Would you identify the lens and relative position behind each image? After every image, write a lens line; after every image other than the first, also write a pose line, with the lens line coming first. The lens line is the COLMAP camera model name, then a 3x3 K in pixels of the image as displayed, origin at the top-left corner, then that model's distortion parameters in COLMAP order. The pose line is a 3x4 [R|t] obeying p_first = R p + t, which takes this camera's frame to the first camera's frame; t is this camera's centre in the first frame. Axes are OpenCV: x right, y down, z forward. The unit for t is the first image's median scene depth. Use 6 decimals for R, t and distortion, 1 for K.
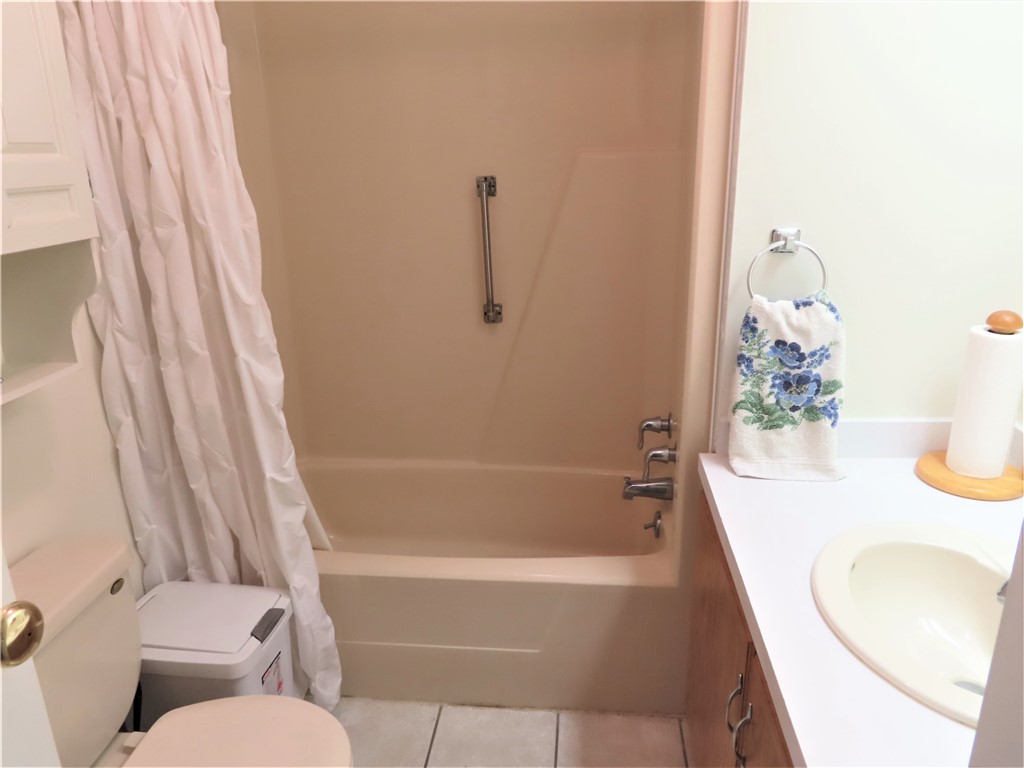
lens RADIAL K [[727.5, 0, 512.0], [0, 727.5, 384.0], [0, 0, 1]] dist [-0.016720, 0.008686]
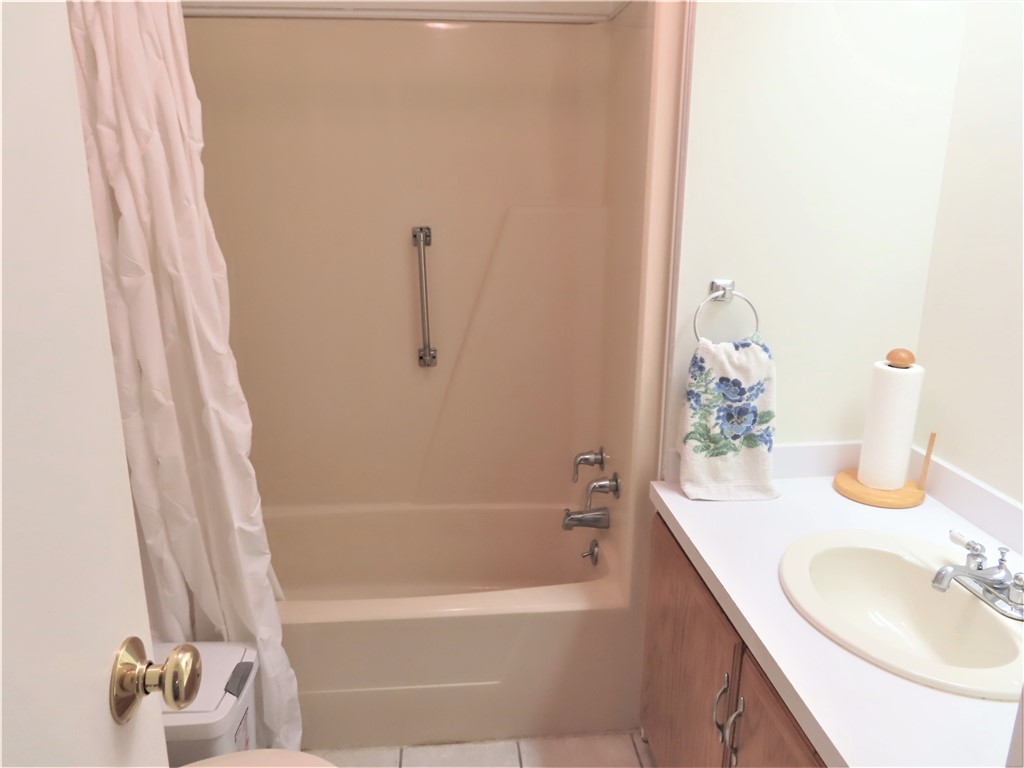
lens RADIAL K [[727.5, 0, 512.0], [0, 727.5, 384.0], [0, 0, 1]] dist [-0.016720, 0.008686]
pose [[0.981703, -0.023642, 0.188947, -0.158585], [0.034308, 0.997985, -0.053383, -0.000325], [-0.187304, 0.058889, 0.980535, -0.050967]]
